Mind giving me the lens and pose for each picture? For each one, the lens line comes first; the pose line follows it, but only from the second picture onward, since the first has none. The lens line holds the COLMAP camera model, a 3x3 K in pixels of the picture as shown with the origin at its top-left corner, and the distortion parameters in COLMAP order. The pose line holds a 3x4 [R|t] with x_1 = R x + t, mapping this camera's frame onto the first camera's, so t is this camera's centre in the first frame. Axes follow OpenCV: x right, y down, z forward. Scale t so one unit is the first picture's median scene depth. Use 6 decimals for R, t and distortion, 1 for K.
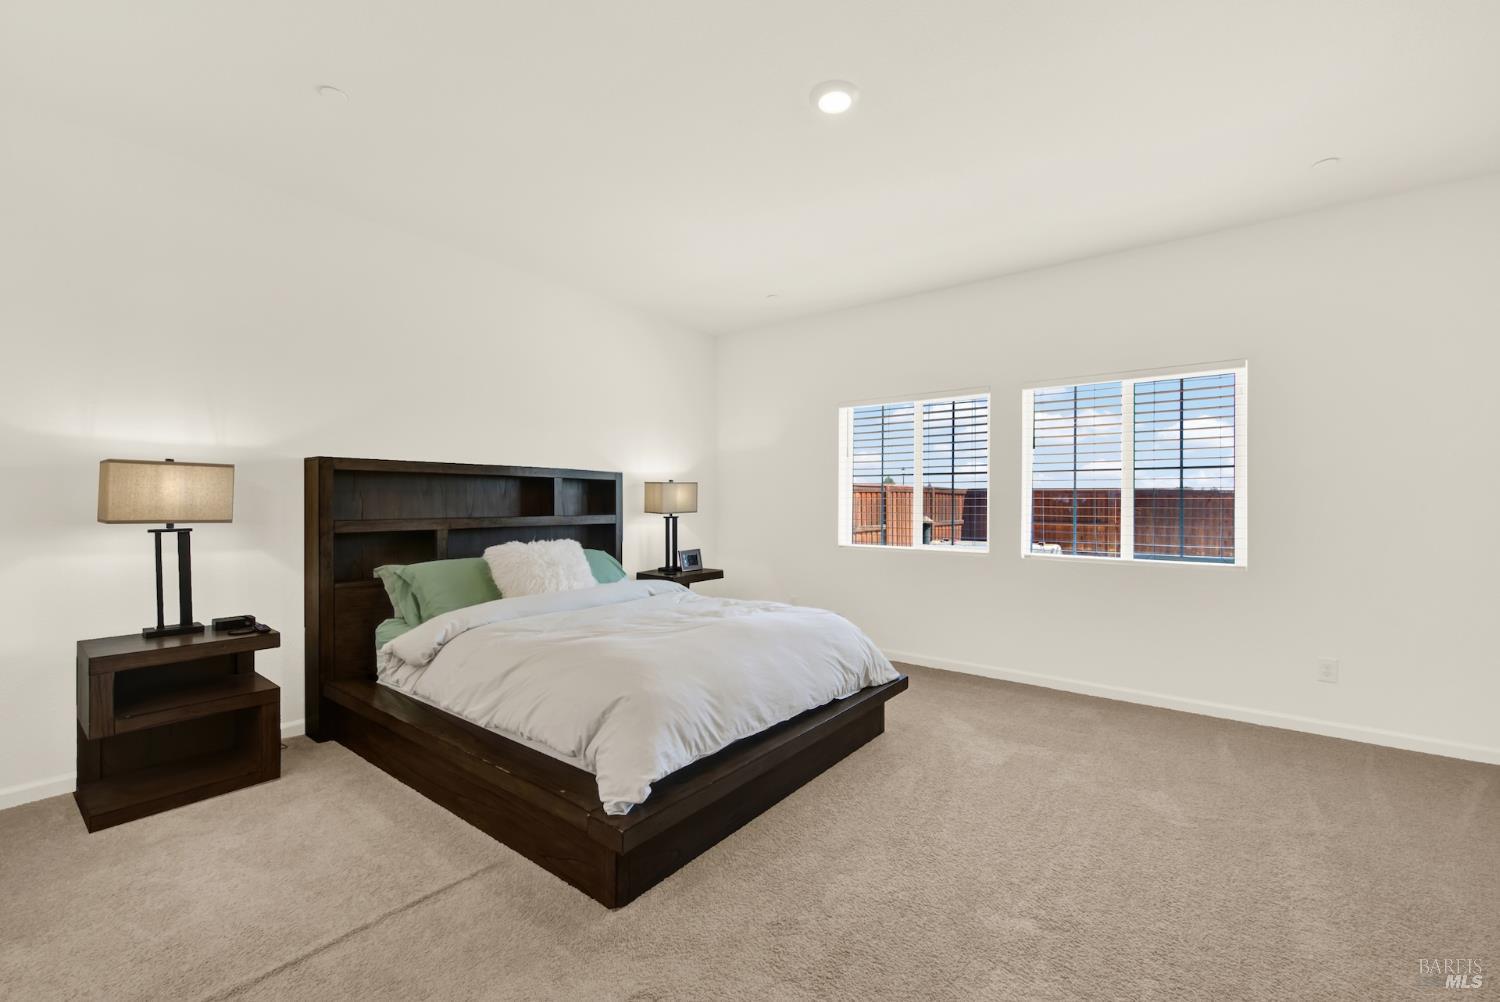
lens RADIAL K [[615.5, 0, 764.4], [0, 615.5, 512.1], [0, 0, 1]] dist [0.004639, -0.001871]
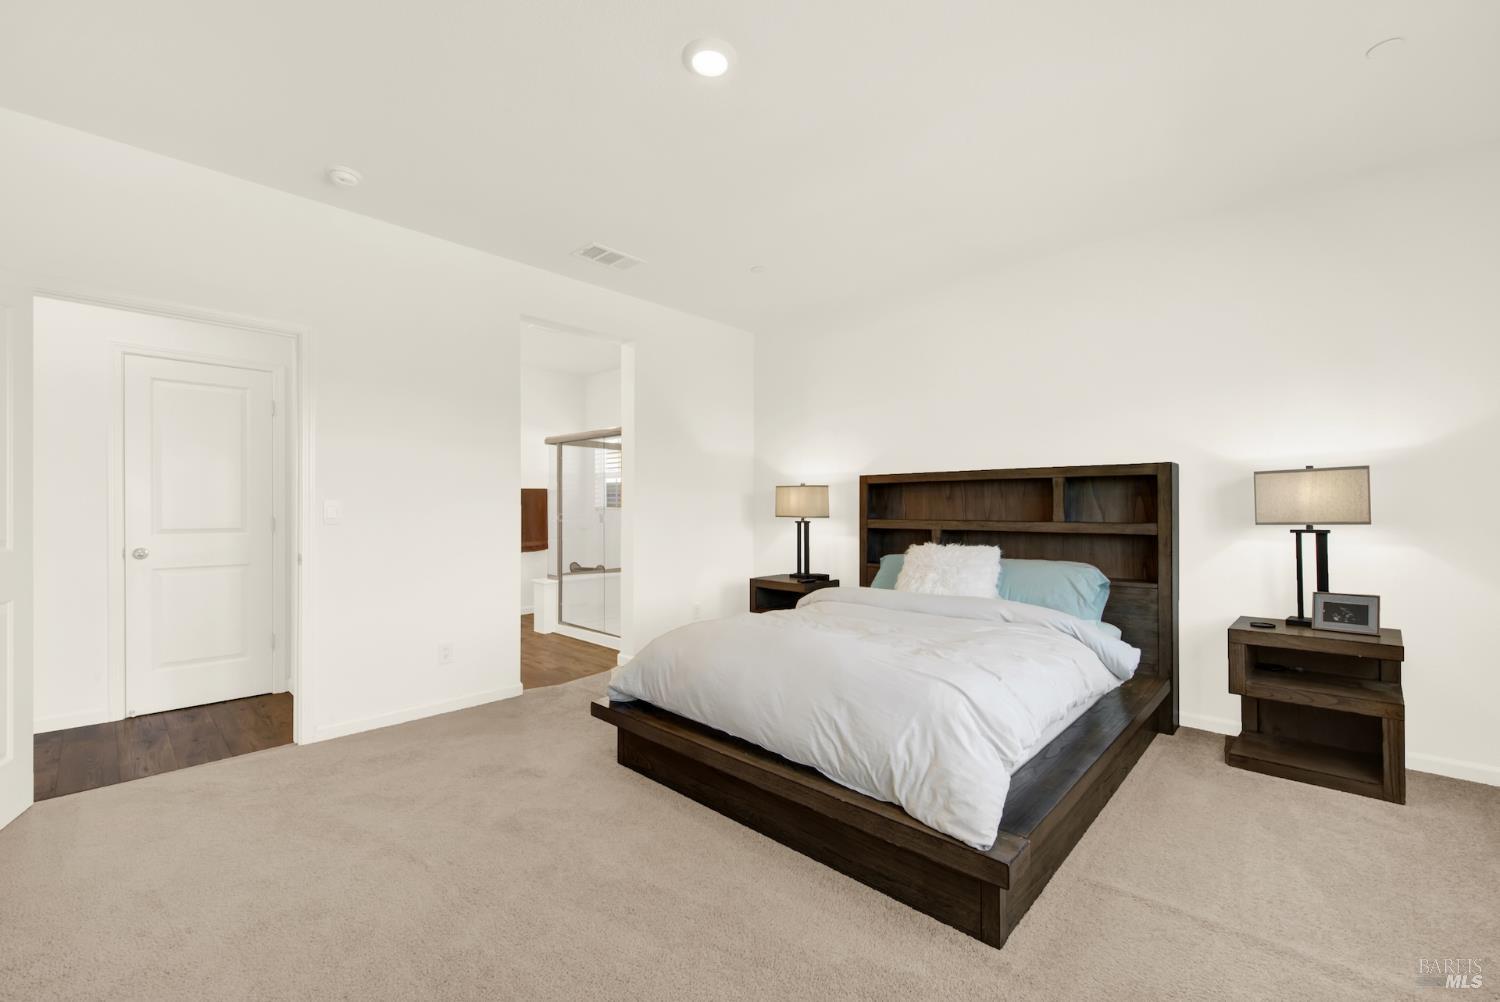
lens RADIAL K [[615.5, 0, 763.3], [0, 615.5, 505.2], [0, 0, 1]] dist [0.004639, -0.001871]
pose [[-0.098352, -0.001930, -0.995150, 0.655097], [-0.011374, 0.999935, -0.000816, -0.013533], [0.995087, 0.011239, -0.098367, 0.755623]]
